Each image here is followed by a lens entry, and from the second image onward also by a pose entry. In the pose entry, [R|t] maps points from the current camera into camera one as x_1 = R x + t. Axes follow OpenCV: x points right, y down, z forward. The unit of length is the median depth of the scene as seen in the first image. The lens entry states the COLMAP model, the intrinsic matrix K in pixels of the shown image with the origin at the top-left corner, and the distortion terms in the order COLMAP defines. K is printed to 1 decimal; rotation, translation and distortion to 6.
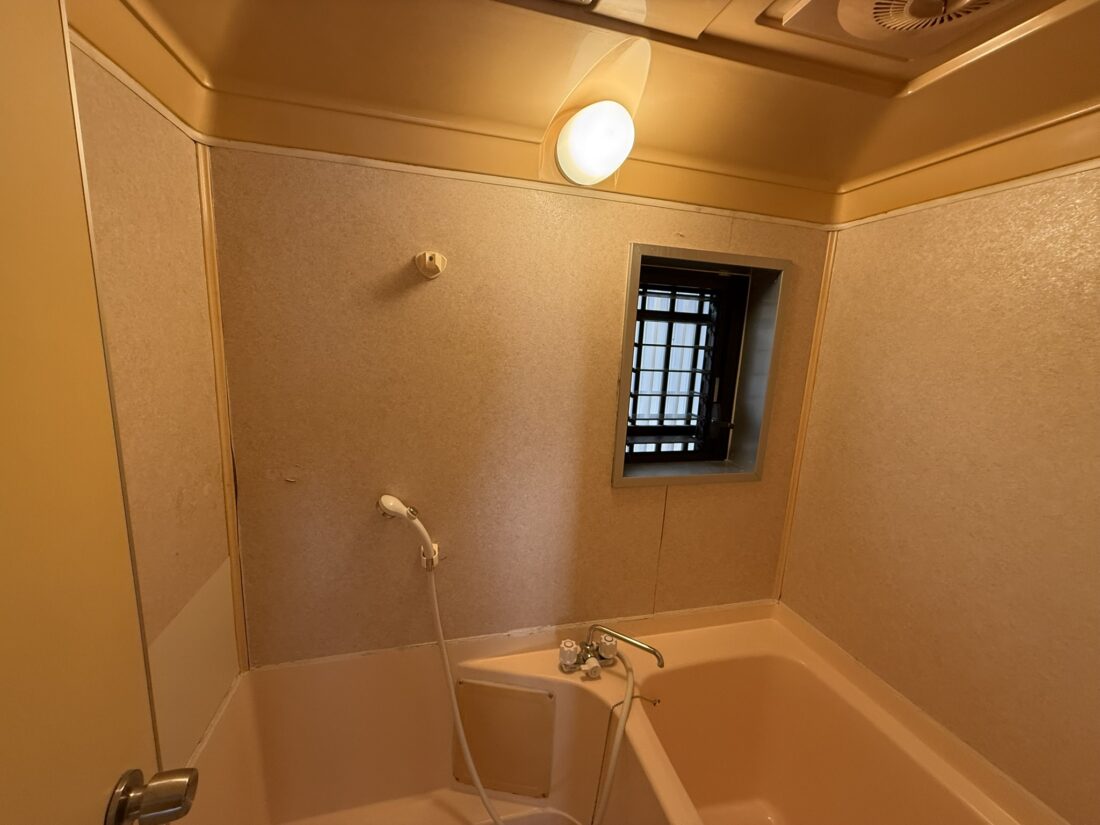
lens RADIAL K [[439.2, 0, 545.6], [0, 439.2, 413.1], [0, 0, 1]] dist [0.000418, -0.000136]
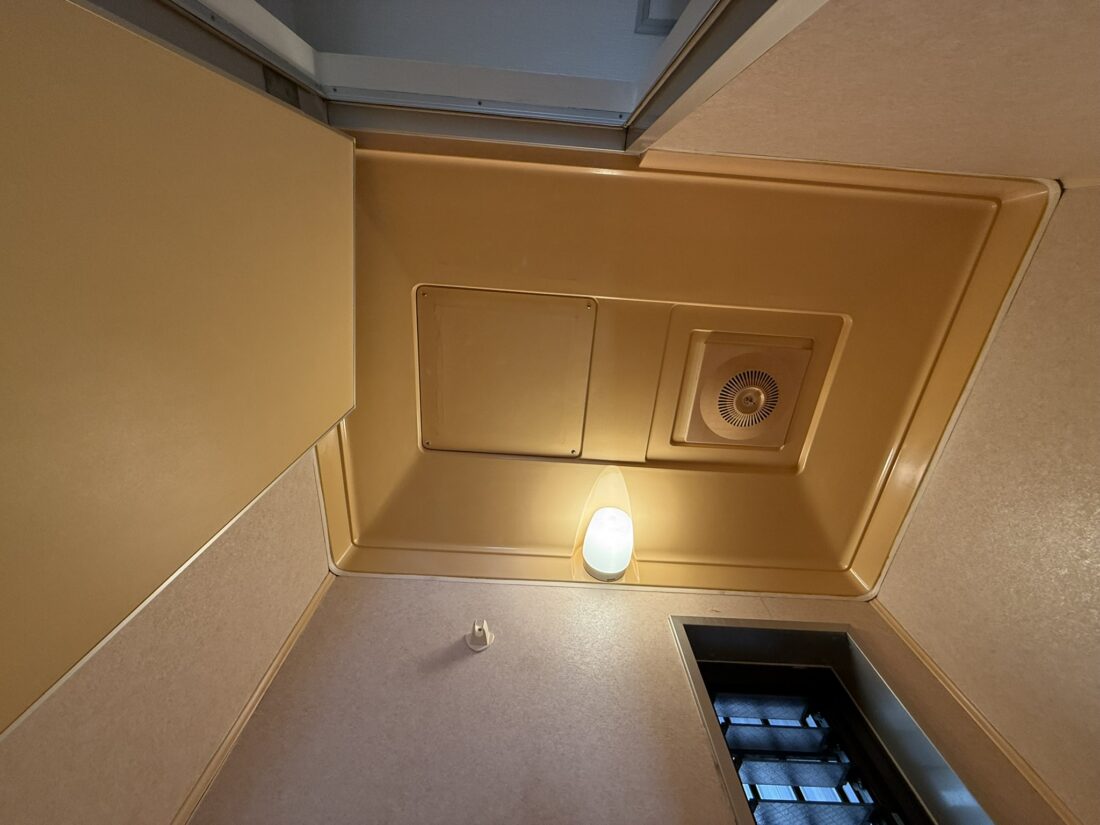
lens RADIAL K [[439.2, 0, 545.7], [0, 439.2, 411.2], [0, 0, 1]] dist [0.000418, -0.000136]
pose [[0.980827, -0.194219, -0.016019, 0.018047], [0.023647, 0.200205, -0.979469, 0.525652], [0.193438, 0.960311, 0.200959, 0.255032]]
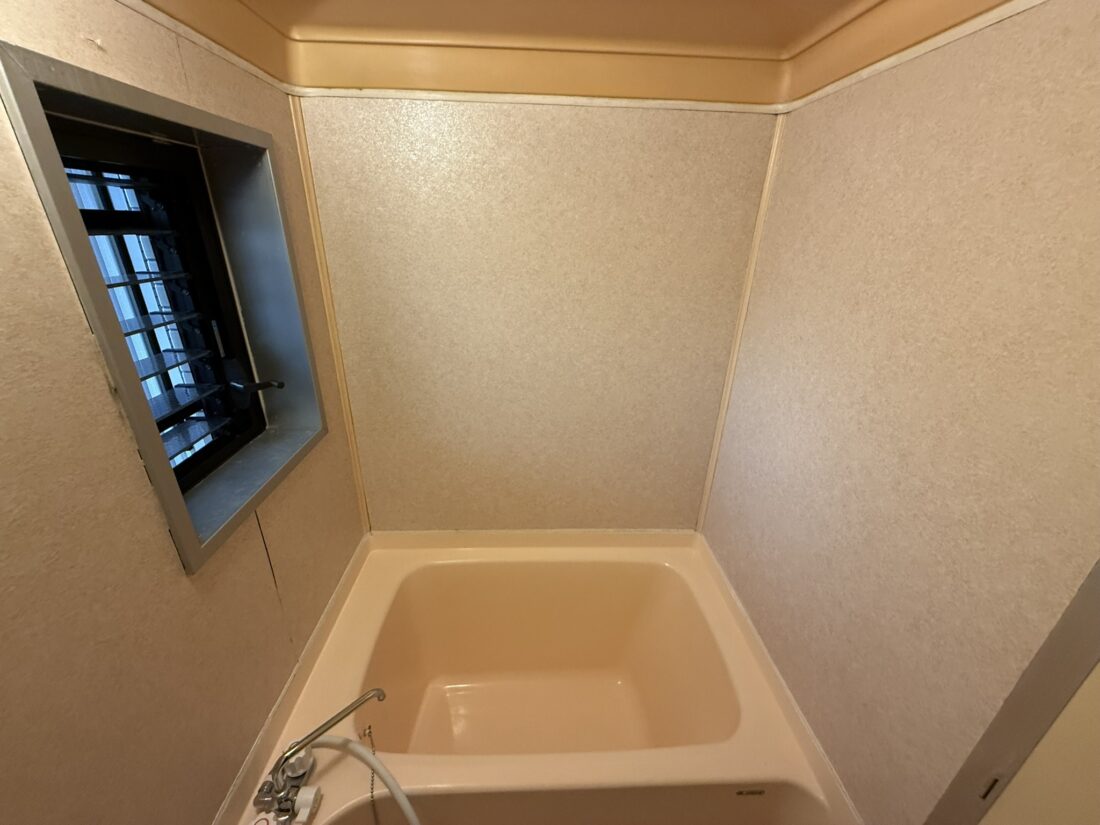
lens RADIAL K [[439.2, 0, 545.7], [0, 439.2, 412.2], [0, 0, 1]] dist [0.000418, -0.000136]
pose [[0.217563, -0.425752, 0.878295, -0.155670], [0.160839, 0.903186, 0.397976, -0.170317], [-0.962703, 0.054679, 0.264977, 0.458686]]
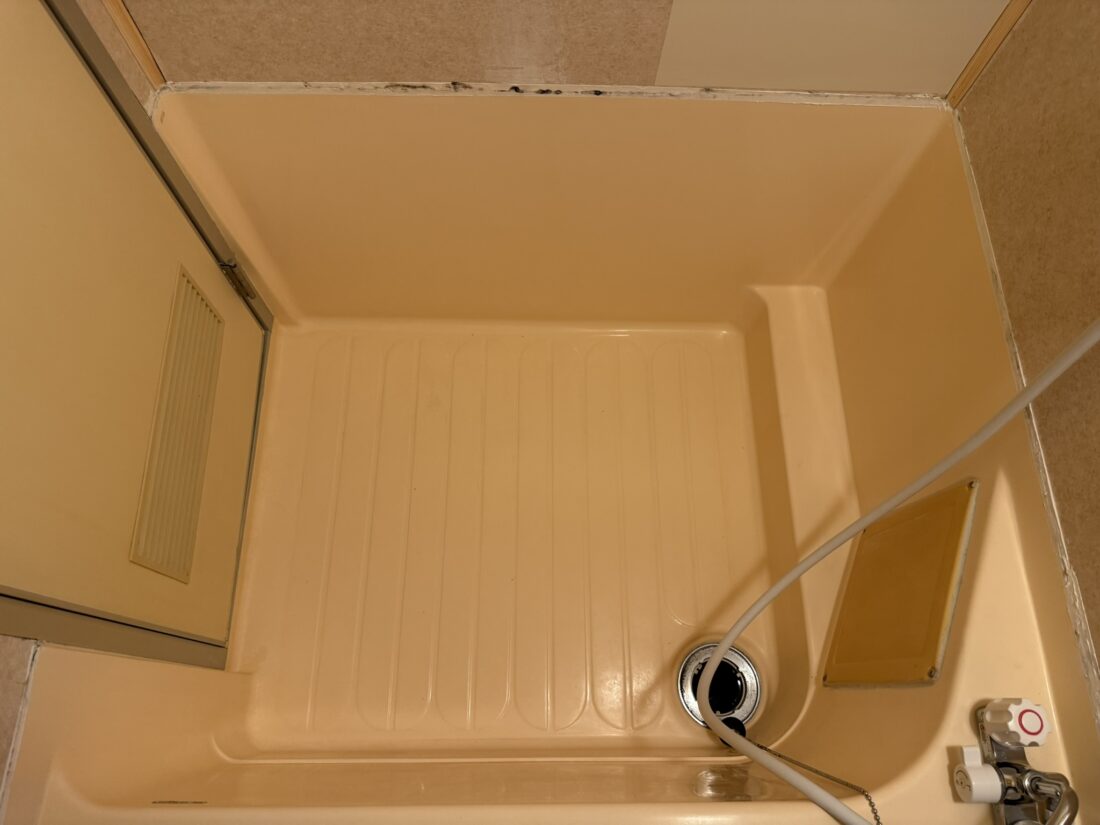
lens RADIAL K [[784.0, 0, 548.0], [0, 784.0, 415.5], [0, 0, 1]] dist [0.008061, -0.011588]
pose [[-0.248788, 0.882176, -0.399837, 0.200358], [-0.214077, 0.352523, 0.910988, -0.085051], [0.944603, 0.312239, 0.101150, 0.492693]]
